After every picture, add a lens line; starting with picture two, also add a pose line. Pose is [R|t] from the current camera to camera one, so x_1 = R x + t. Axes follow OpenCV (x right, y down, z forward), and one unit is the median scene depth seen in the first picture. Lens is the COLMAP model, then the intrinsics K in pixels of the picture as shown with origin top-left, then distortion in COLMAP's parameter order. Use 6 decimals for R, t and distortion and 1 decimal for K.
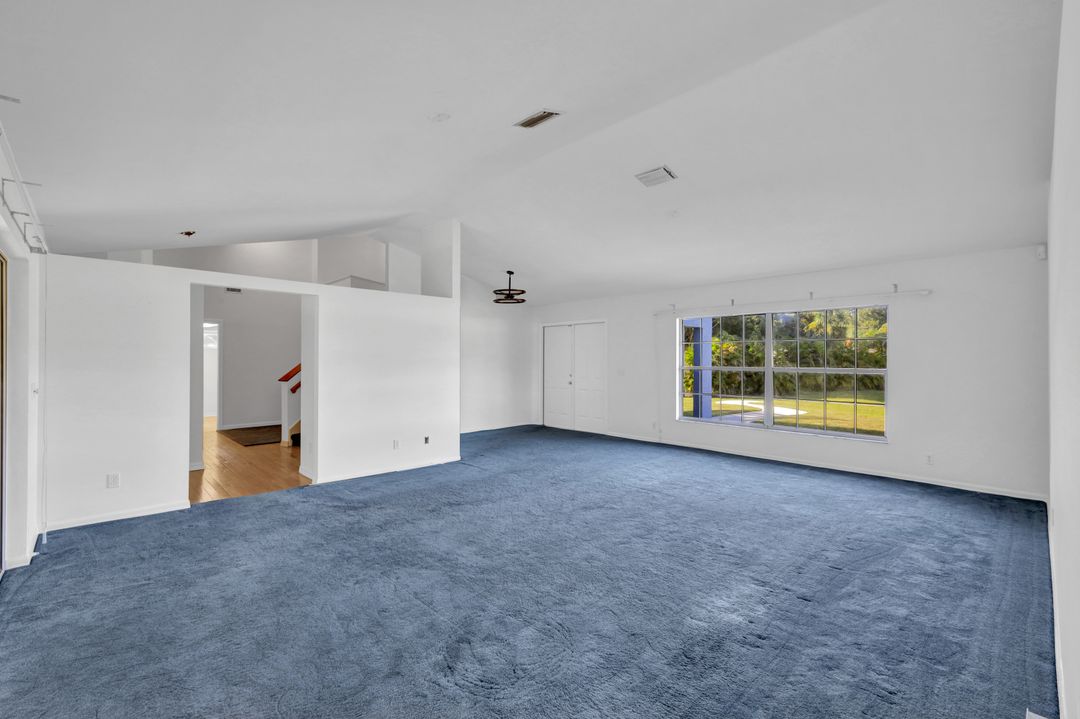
lens RADIAL K [[468.5, 0, 544.5], [0, 468.5, 360.4], [0, 0, 1]] dist [0.011170, -0.000539]
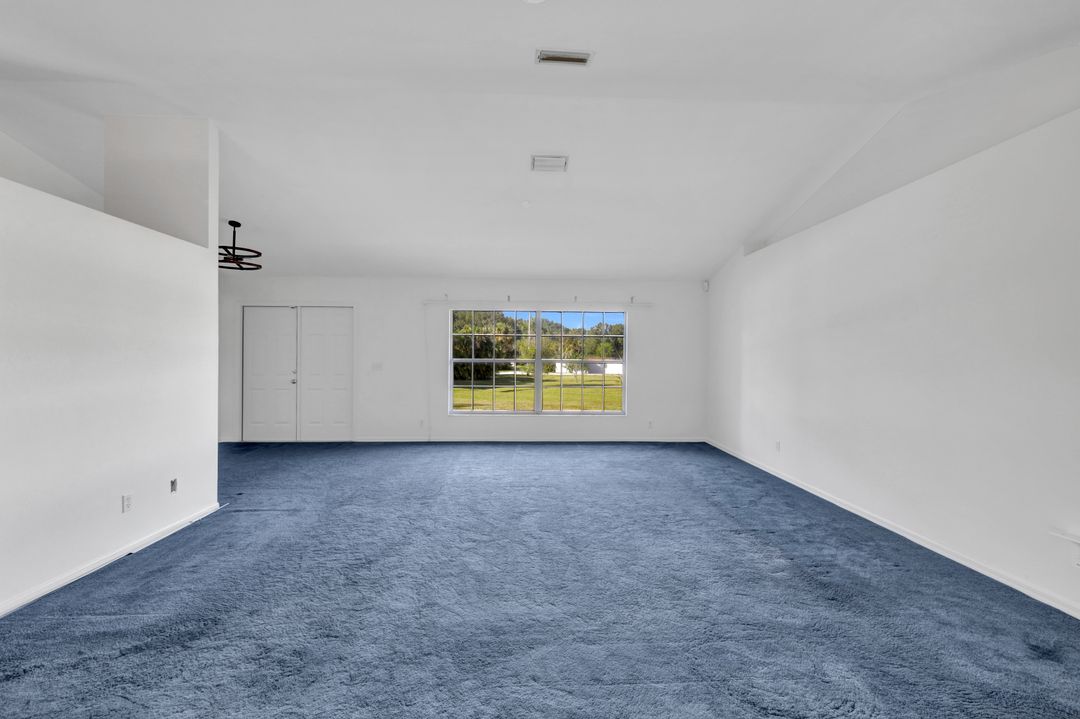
lens RADIAL K [[468.5, 0, 541.1], [0, 468.5, 358.0], [0, 0, 1]] dist [0.011170, -0.000539]
pose [[0.670087, -0.000601, 0.742282, -0.470008], [-0.002795, 0.999991, 0.003333, 0.010803], [-0.742277, -0.004308, 0.670079, 0.333365]]
